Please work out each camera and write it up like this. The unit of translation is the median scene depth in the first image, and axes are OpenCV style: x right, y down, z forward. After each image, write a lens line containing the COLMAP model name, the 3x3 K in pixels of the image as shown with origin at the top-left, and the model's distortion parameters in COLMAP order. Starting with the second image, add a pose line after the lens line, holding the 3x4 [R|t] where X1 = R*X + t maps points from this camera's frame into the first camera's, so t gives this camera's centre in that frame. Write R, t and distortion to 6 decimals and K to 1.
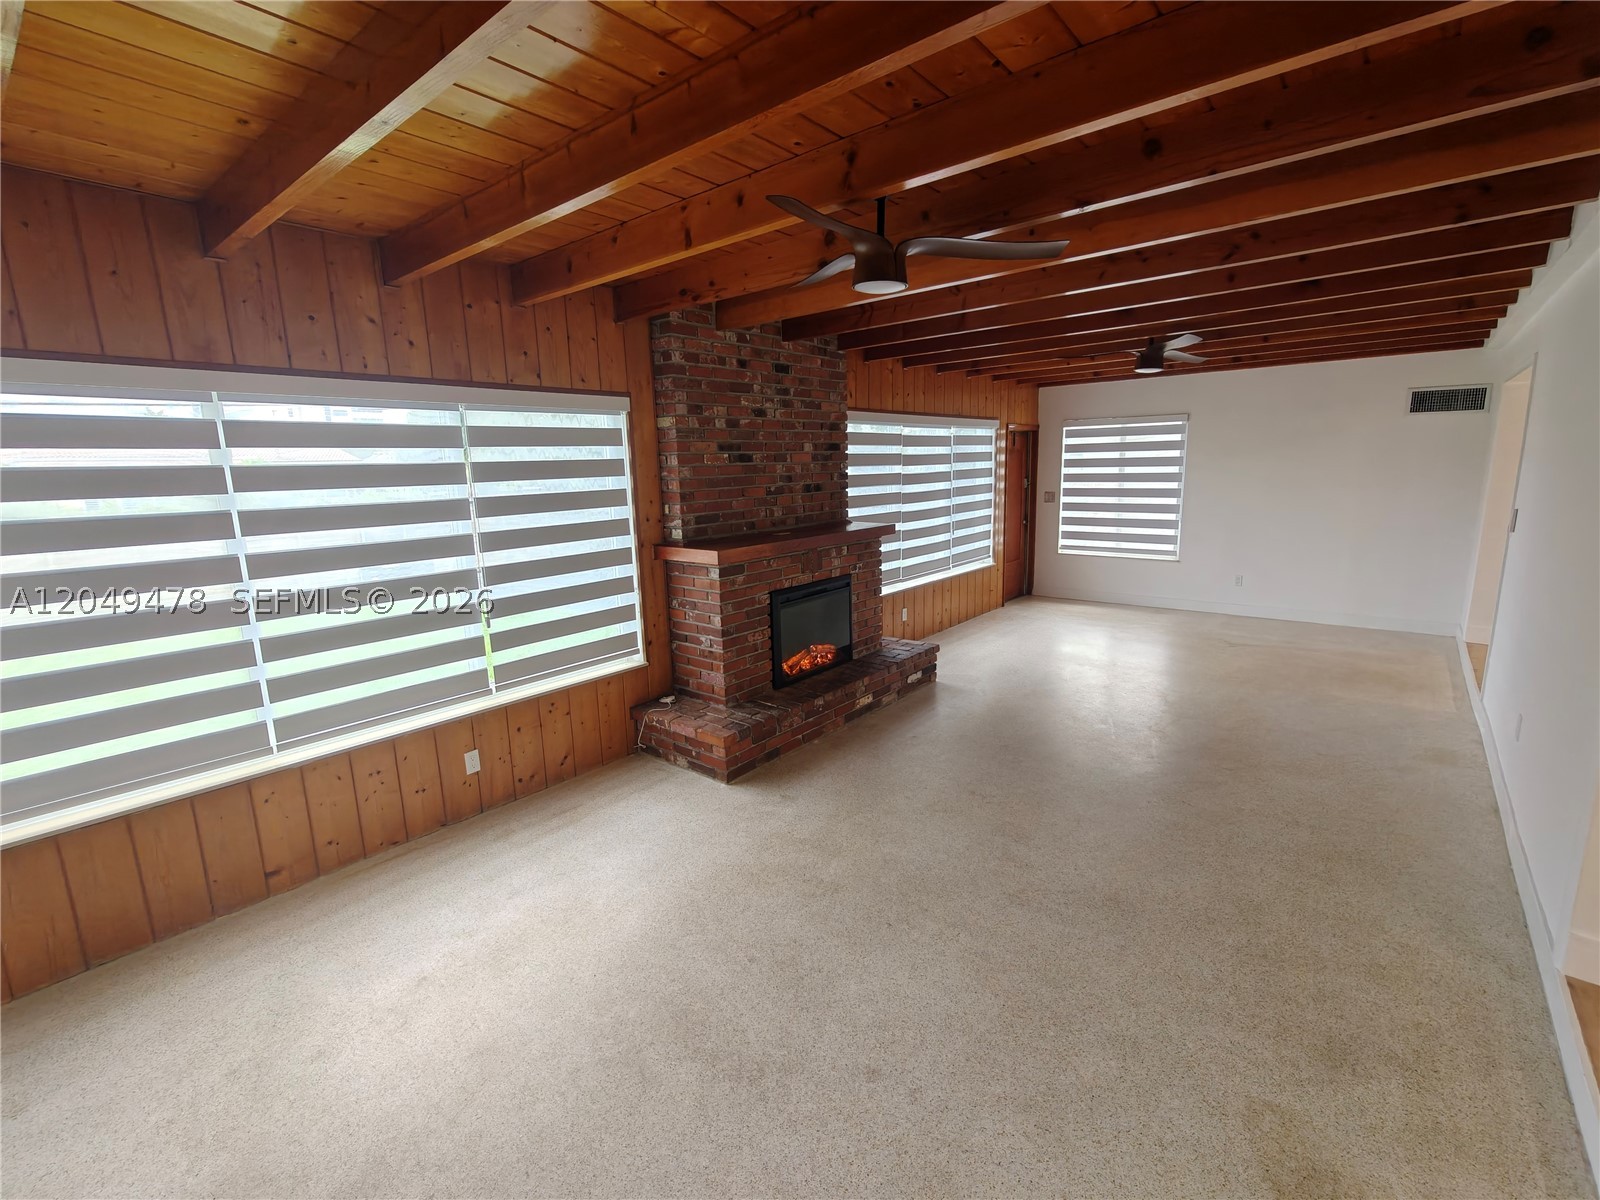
lens RADIAL K [[722.0, 0, 807.8], [0, 722.0, 595.0], [0, 0, 1]] dist [-0.000053, 0.000370]
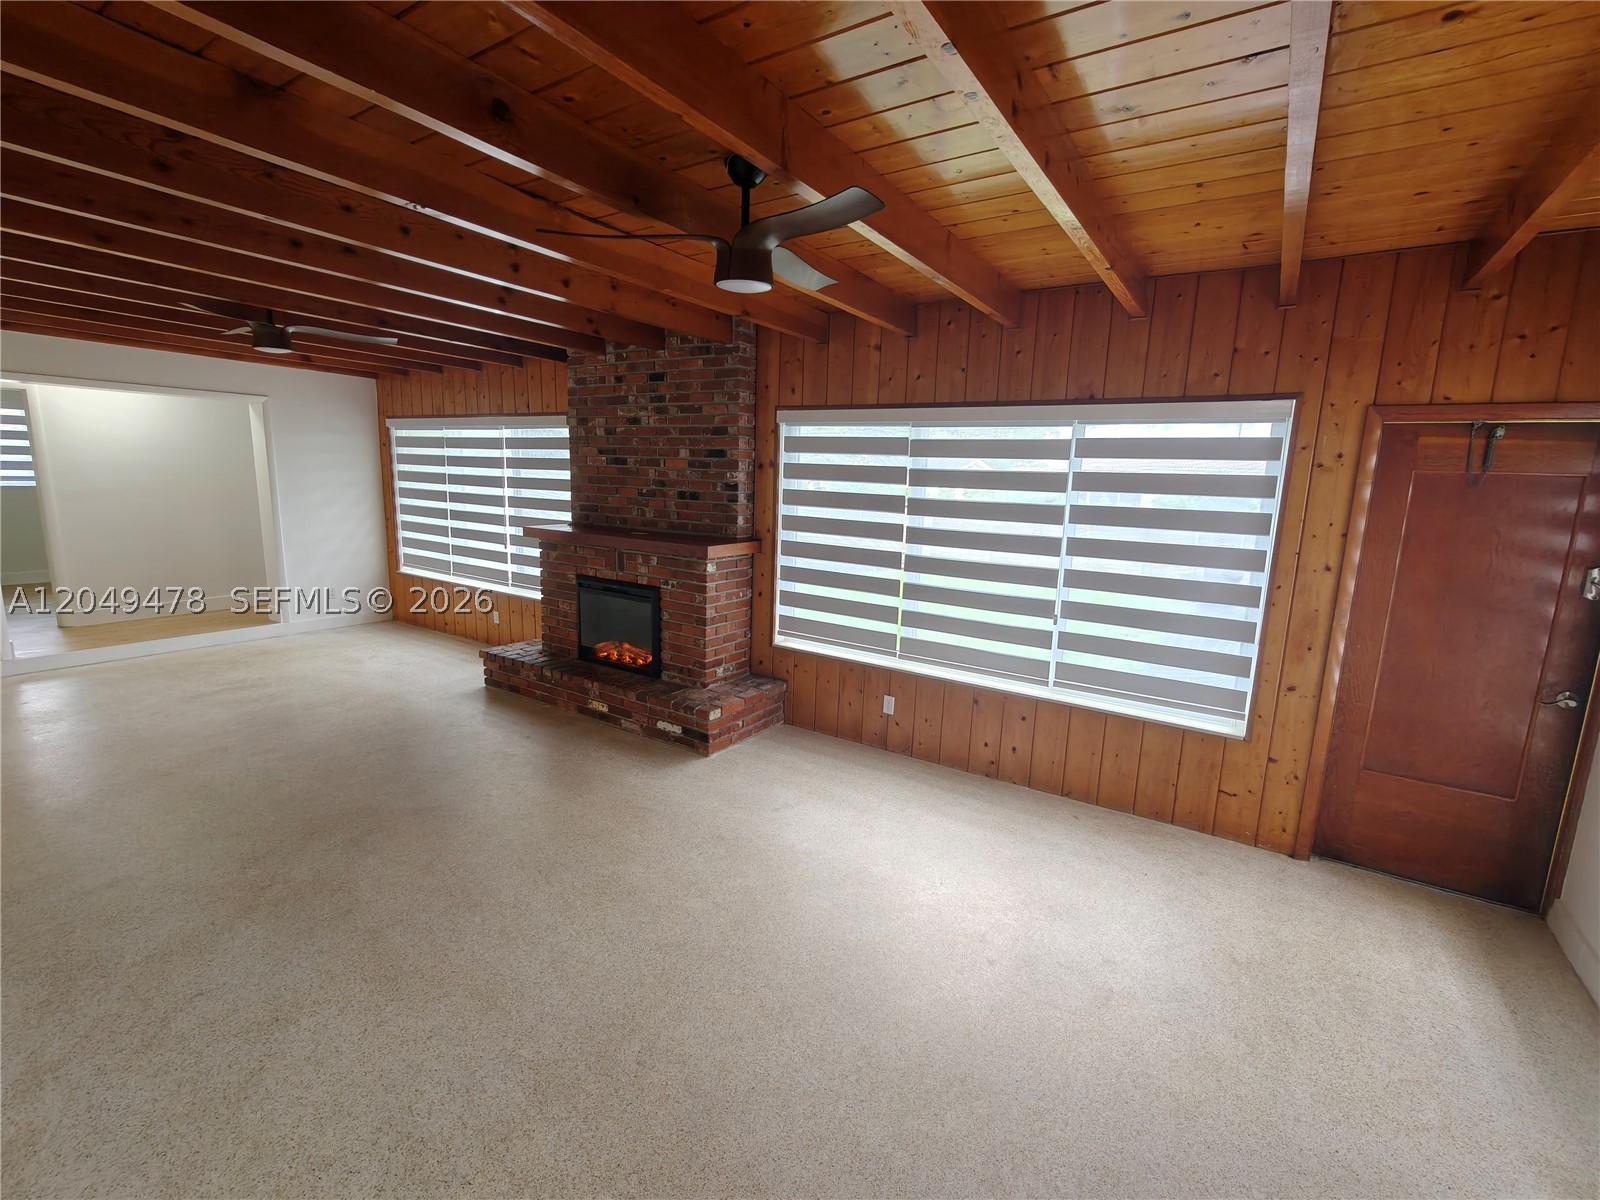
lens RADIAL K [[722.0, 0, 815.0], [0, 722.0, 603.7], [0, 0, 1]] dist [-0.000053, 0.000370]
pose [[0.100890, 0.197412, -0.975115, 1.061248], [-0.222626, 0.959742, 0.171266, -0.227827], [0.969669, 0.199807, 0.140778, 1.133722]]
